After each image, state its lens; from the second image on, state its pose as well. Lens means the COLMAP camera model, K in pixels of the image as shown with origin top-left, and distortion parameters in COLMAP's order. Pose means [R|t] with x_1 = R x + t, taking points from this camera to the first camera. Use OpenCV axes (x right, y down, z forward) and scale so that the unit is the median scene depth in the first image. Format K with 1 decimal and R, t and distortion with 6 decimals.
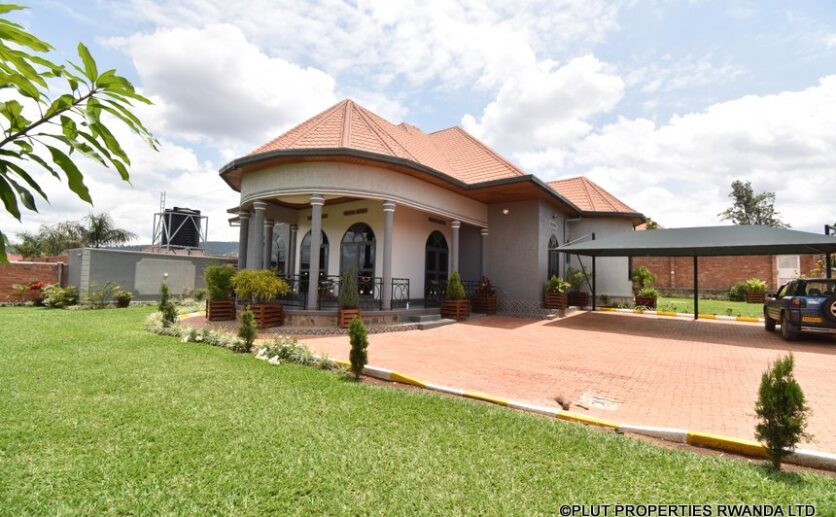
lens RADIAL K [[367.8, 0, 414.9], [0, 367.8, 259.5], [0, 0, 1]] dist [0.003676, -0.015826]
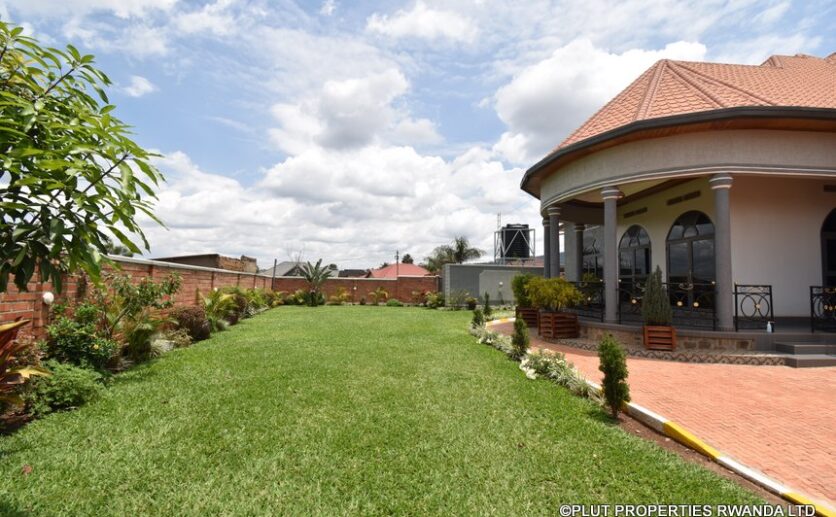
lens RADIAL K [[367.8, 0, 414.9], [0, 367.8, 259.5], [0, 0, 1]] dist [0.003676, -0.015826]
pose [[0.618418, -0.061809, -0.783415, 0.085192], [0.043663, 0.998065, -0.044277, 0.006844], [0.784635, -0.006824, 0.619920, 0.093009]]
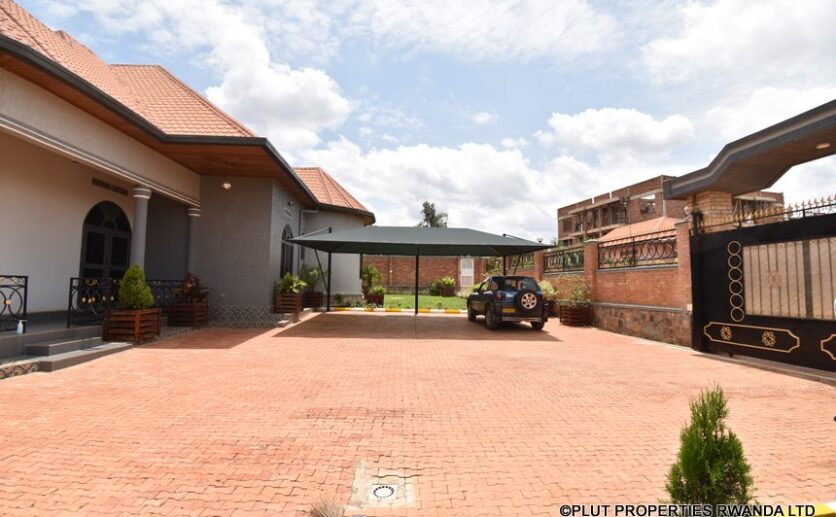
lens RADIAL K [[367.8, 0, 414.9], [0, 367.8, 259.5], [0, 0, 1]] dist [0.003676, -0.015826]
pose [[0.757477, 0.028505, 0.652240, 0.056738], [-0.028857, 0.999532, -0.010170, 0.014957], [-0.652224, -0.011118, 0.757945, 0.197083]]
